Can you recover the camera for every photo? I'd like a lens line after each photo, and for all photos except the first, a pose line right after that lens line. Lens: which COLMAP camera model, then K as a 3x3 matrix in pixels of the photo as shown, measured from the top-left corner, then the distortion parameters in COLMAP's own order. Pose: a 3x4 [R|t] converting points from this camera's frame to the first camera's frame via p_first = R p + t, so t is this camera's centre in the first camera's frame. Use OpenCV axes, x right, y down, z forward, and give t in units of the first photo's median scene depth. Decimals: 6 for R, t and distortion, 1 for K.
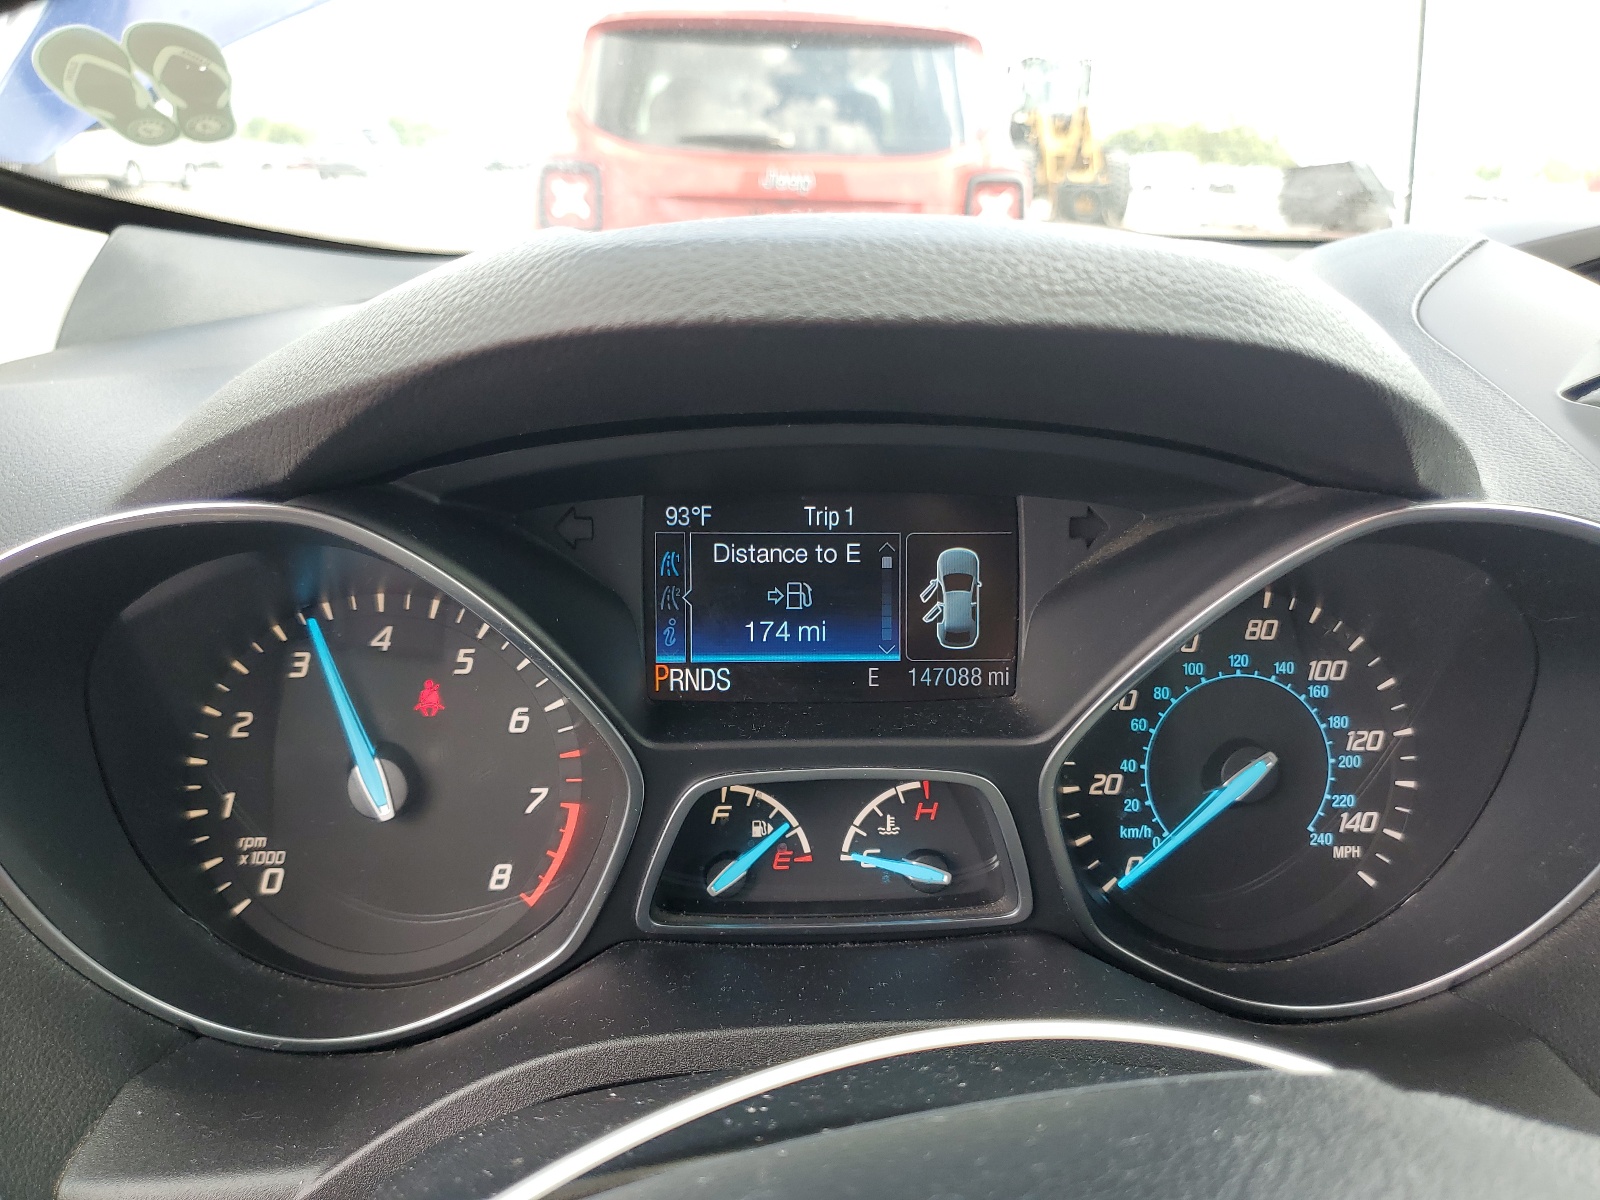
lens RADIAL K [[1210.1, 0, 799.1], [0, 1210.1, 600.6], [0, 0, 1]] dist [-0.003734, -0.001124]
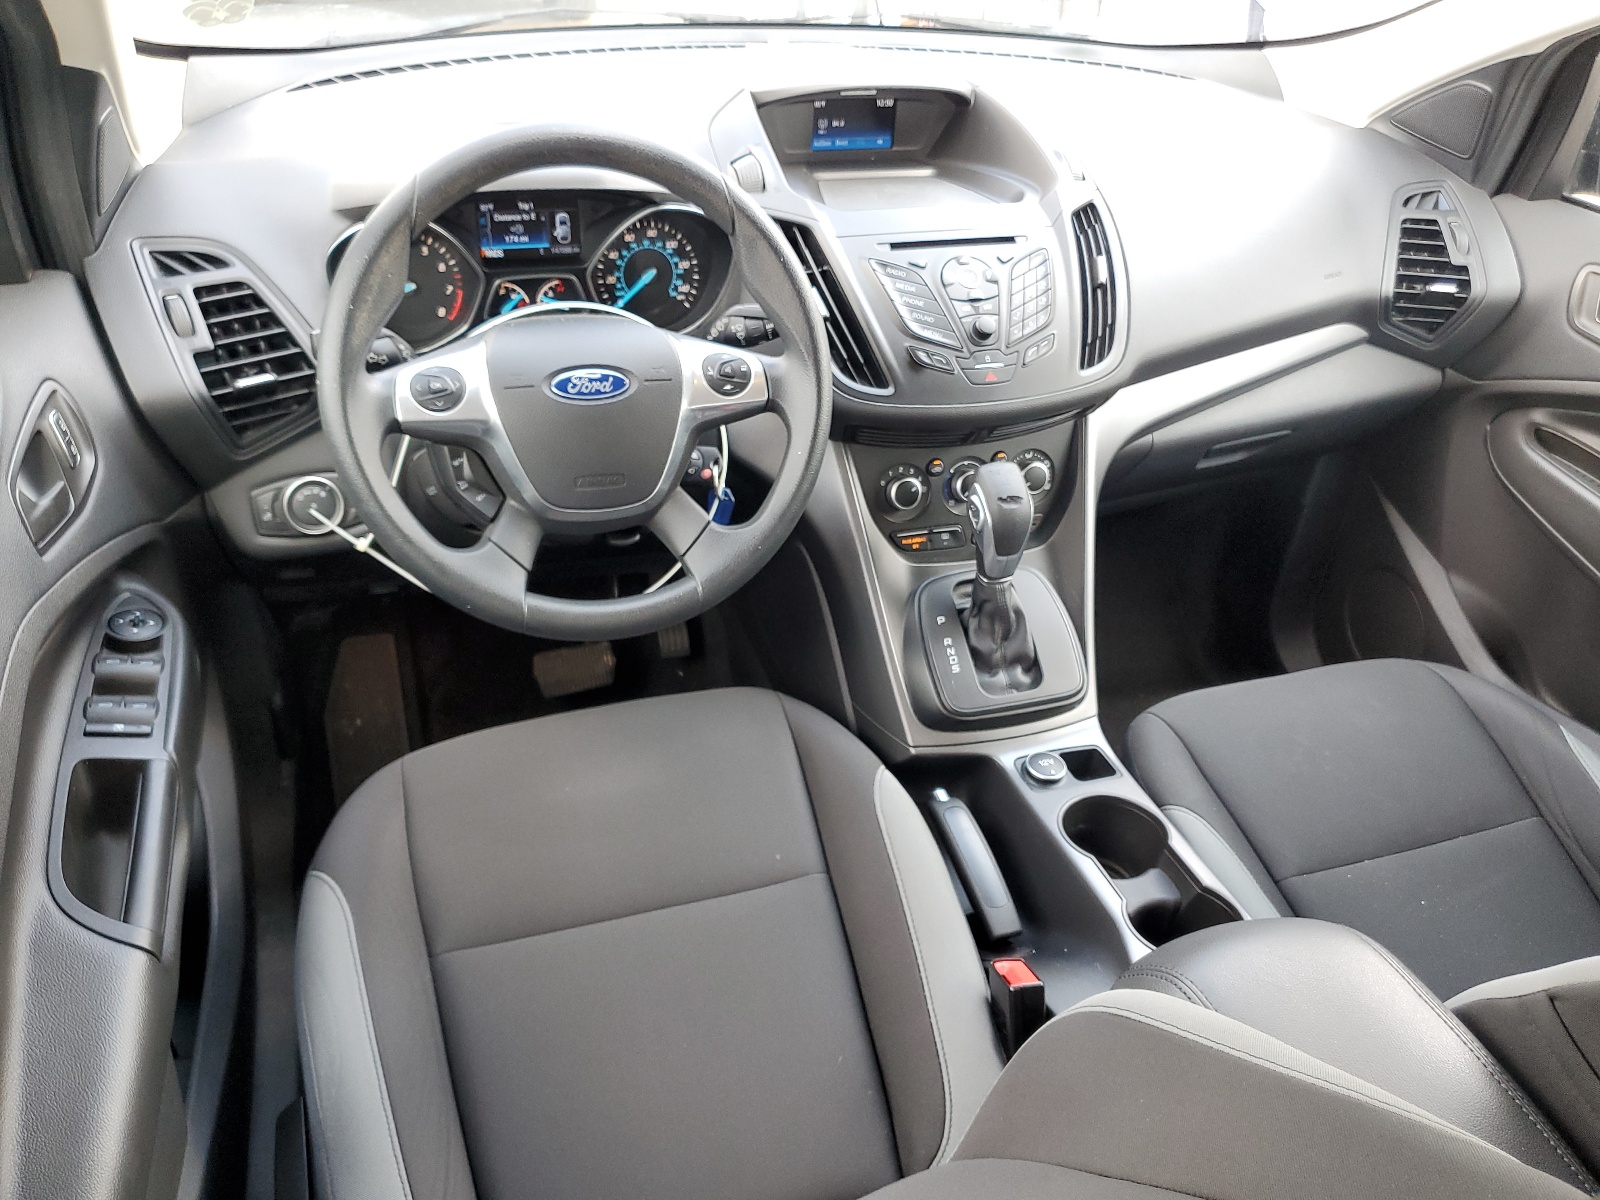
lens RADIAL K [[1210.1, 0, 793.9], [0, 1210.1, 606.0], [0, 0, 1]] dist [-0.003734, -0.001124]
pose [[0.969332, -0.100706, 0.224176, -0.124897], [0.017878, 0.938664, 0.344368, -0.170763], [-0.245106, -0.329799, 0.911677, -2.804666]]
